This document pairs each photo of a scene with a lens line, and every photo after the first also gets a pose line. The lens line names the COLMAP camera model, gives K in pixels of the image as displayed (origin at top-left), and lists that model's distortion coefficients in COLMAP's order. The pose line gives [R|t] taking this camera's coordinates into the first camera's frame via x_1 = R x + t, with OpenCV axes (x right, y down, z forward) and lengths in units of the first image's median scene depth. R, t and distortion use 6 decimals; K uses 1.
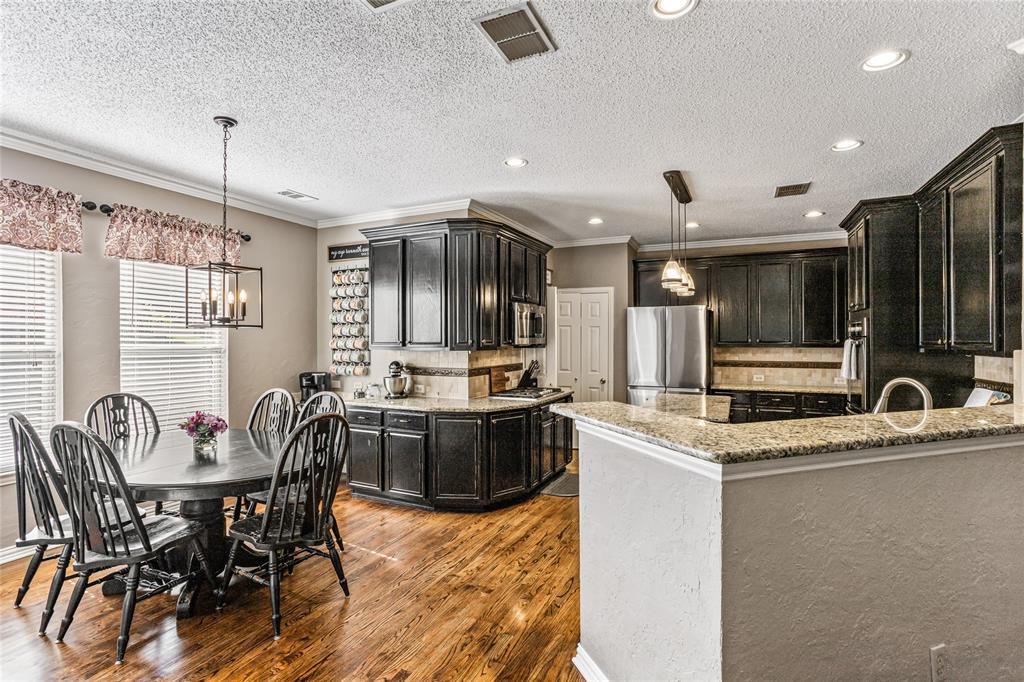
lens RADIAL K [[490.3, 0, 509.4], [0, 490.3, 339.9], [0, 0, 1]] dist [-0.060394, 0.035912]
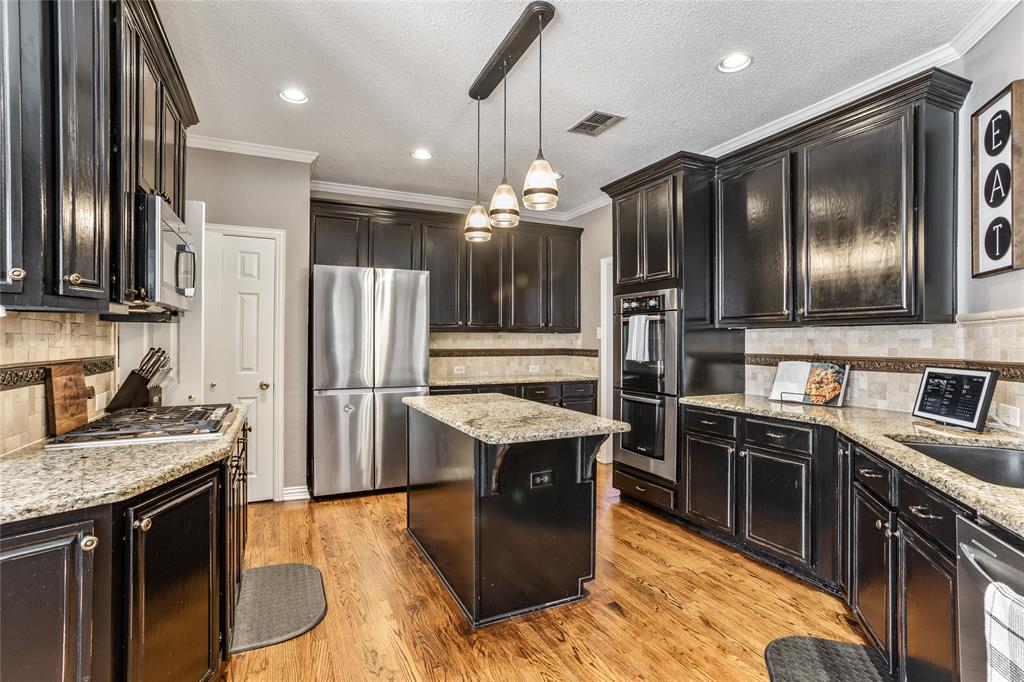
lens RADIAL K [[490.3, 0, 509.4], [0, 490.3, 339.9], [0, 0, 1]] dist [-0.060394, 0.035912]
pose [[0.634840, 0.003897, 0.772634, -0.088083], [-0.001395, 0.999991, -0.003898, 0.035018], [-0.772643, 0.001397, 0.634840, 0.453406]]
